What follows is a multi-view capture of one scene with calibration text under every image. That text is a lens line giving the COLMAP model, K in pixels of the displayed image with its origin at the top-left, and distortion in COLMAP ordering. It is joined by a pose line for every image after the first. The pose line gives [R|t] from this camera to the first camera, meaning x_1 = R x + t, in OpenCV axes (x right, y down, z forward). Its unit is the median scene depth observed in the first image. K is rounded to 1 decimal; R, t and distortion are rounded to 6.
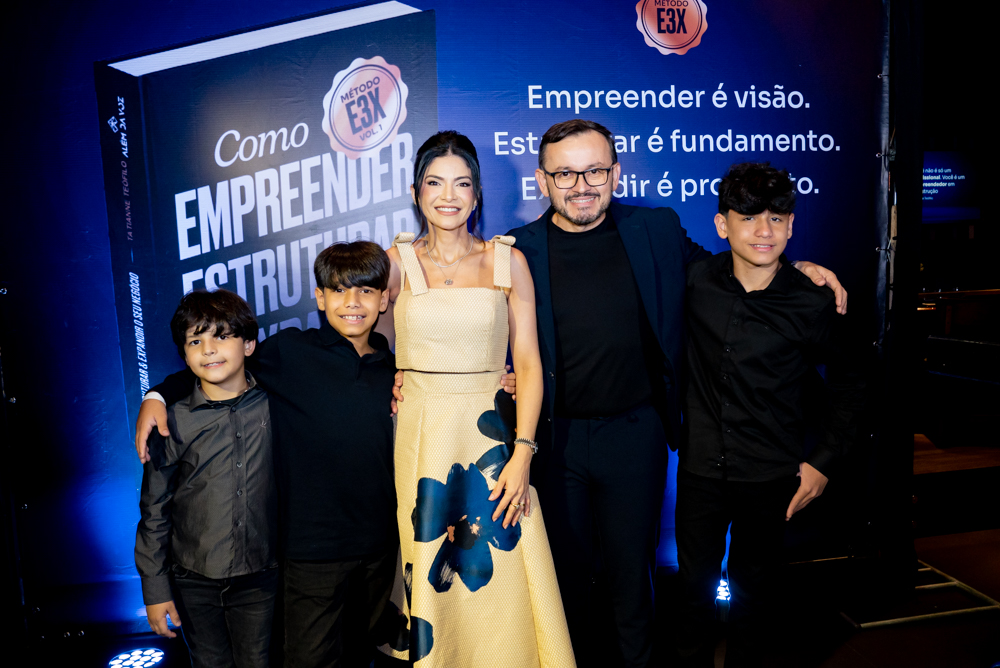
lens RADIAL K [[752.0, 0, 501.5], [0, 752.0, 339.7], [0, 0, 1]] dist [-0.126483, 0.093937]
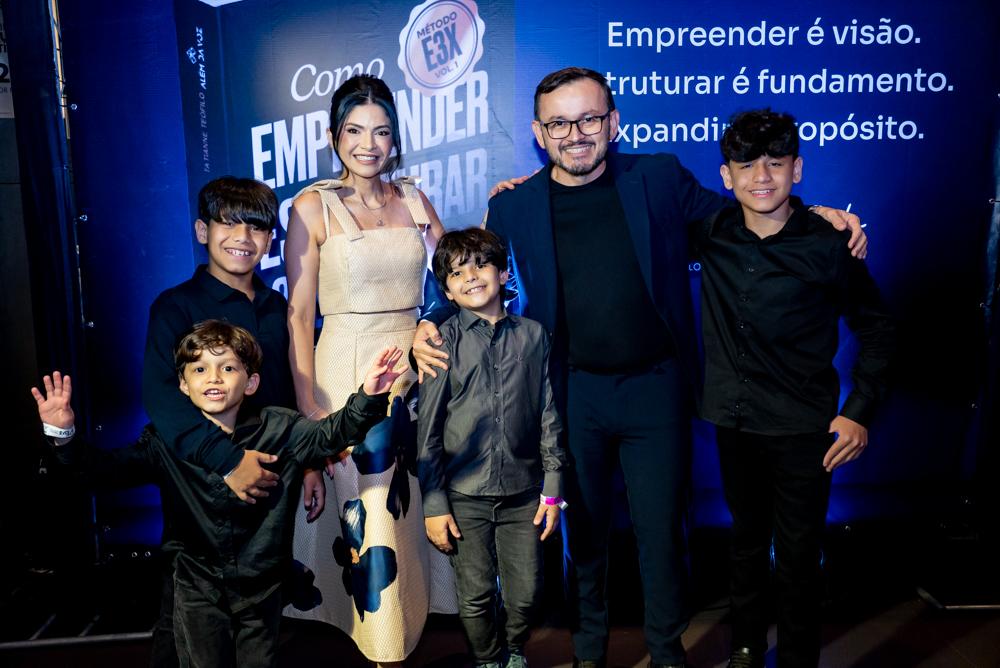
lens RADIAL K [[904.2, 0, 500.0], [0, 904.2, 339.8], [0, 0, 1]] dist [-0.057591, 0.145294]
pose [[0.993699, 0.044301, -0.102955, 0.034343], [-0.039212, 0.997931, 0.050946, 0.016583], [0.104999, -0.046588, 0.993380, -0.199767]]
